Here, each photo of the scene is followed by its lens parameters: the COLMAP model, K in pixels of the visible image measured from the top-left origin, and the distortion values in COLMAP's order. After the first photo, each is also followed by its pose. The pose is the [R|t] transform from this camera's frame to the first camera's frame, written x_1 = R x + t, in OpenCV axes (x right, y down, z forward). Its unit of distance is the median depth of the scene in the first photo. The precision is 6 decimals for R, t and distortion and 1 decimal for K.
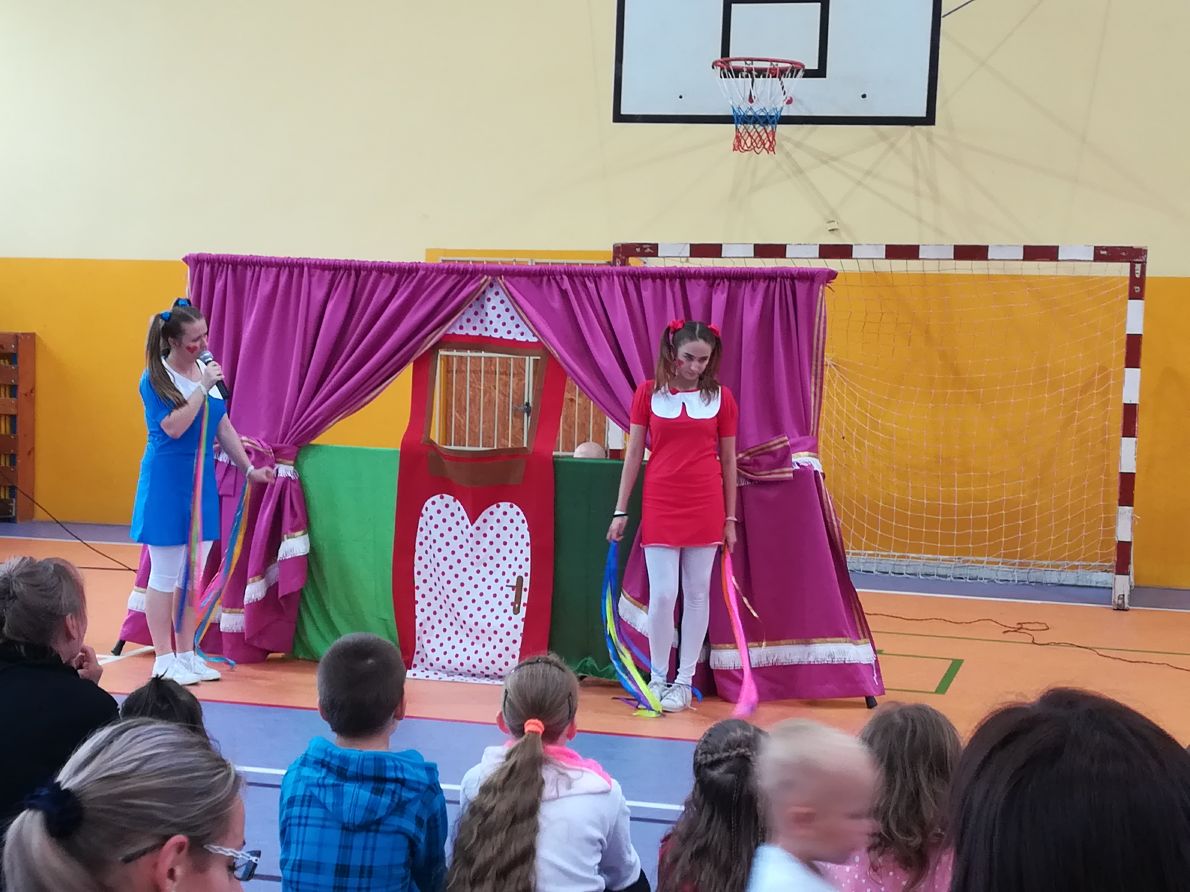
lens RADIAL K [[1902.1, 0, 595.0], [0, 1902.1, 446.0], [0, 0, 1]] dist [0.075619, -0.001443]
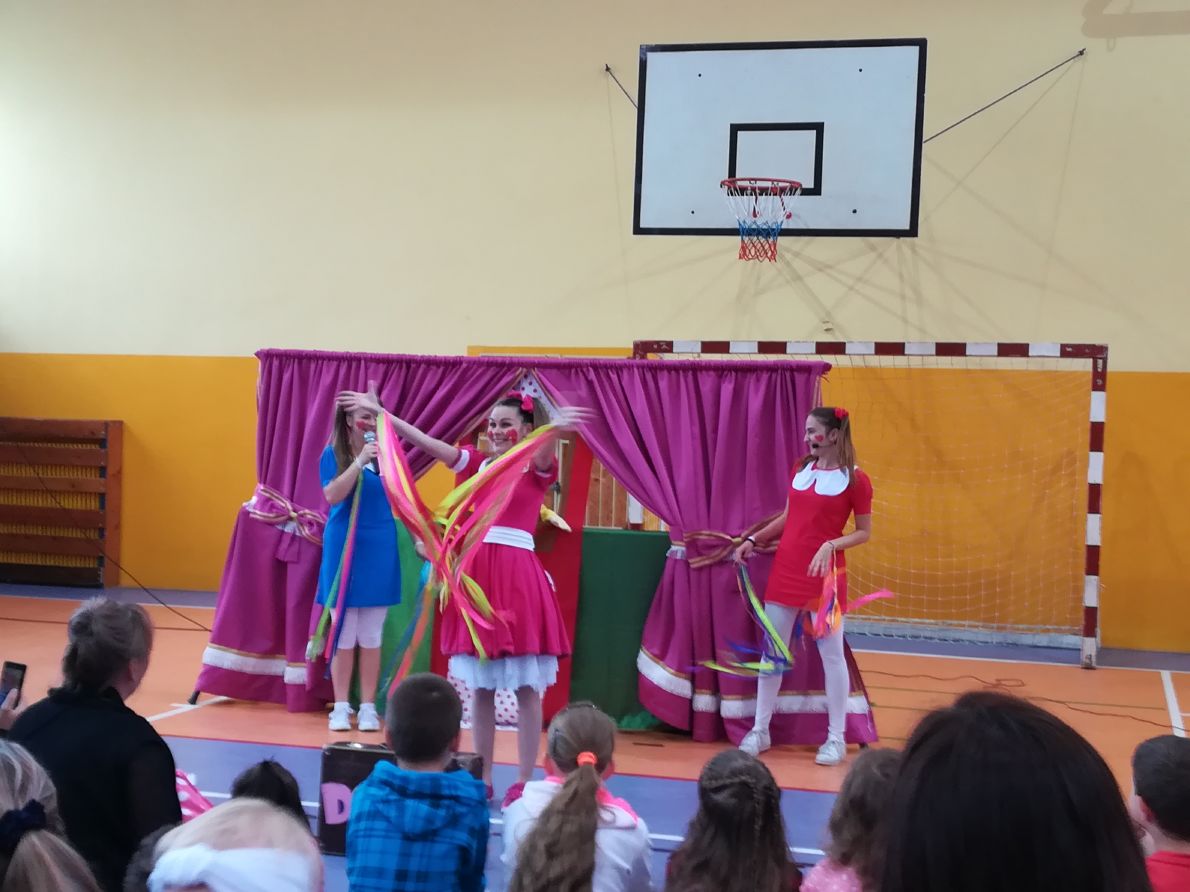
lens RADIAL K [[1711.4, 0, 595.0], [0, 1711.4, 446.0], [0, 0, 1]] dist [0.098015, -0.332696]
pose [[0.999924, 0.000191, -0.012350, -0.000597], [-0.000778, 0.998871, -0.047500, 0.004368], [0.012327, 0.047506, 0.998795, -0.013145]]
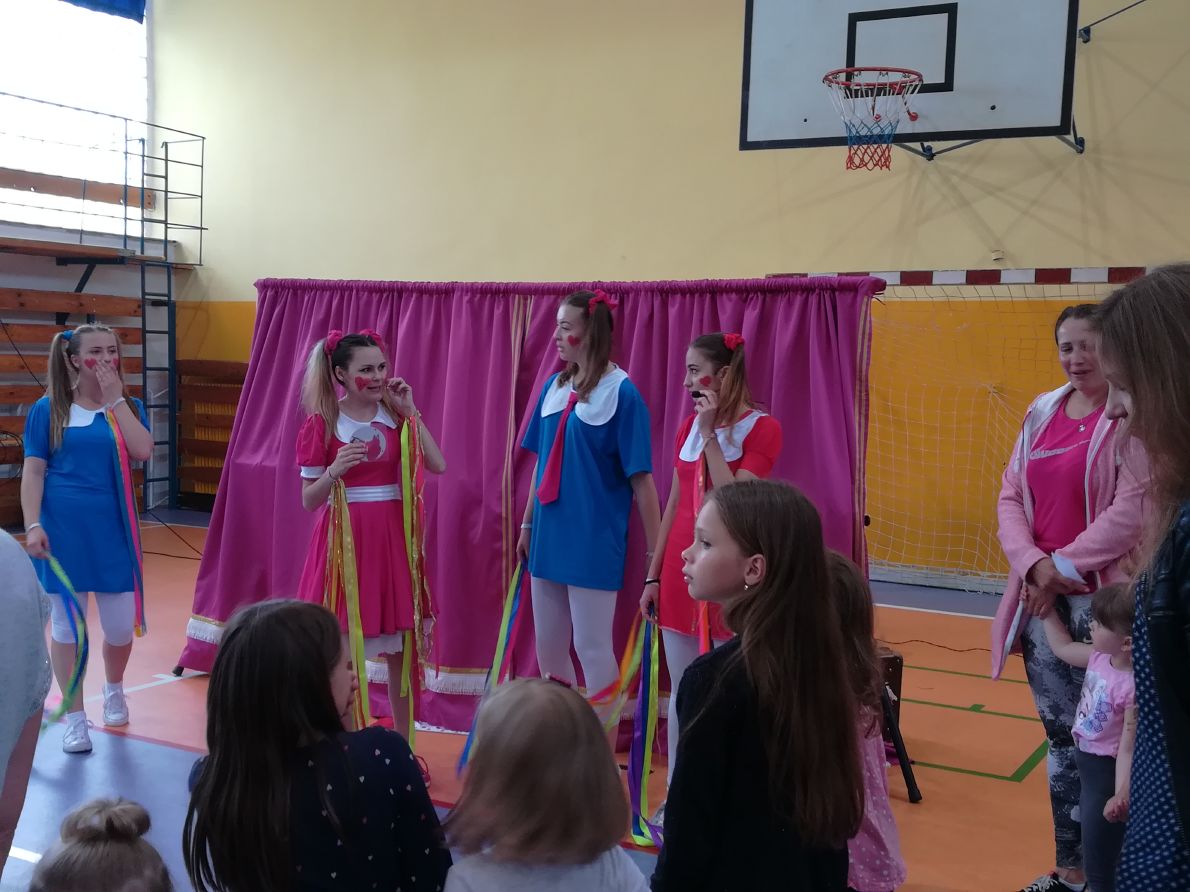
lens RADIAL K [[1370.6, 0, 602.9], [0, 1370.6, 436.9], [0, 0, 1]] dist [0.107533, -0.215598]
pose [[0.971810, 0.009826, -0.235560, 0.114331], [-0.012431, 0.999877, -0.009577, -0.010968], [0.235437, 0.012235, 0.971813, 0.284738]]
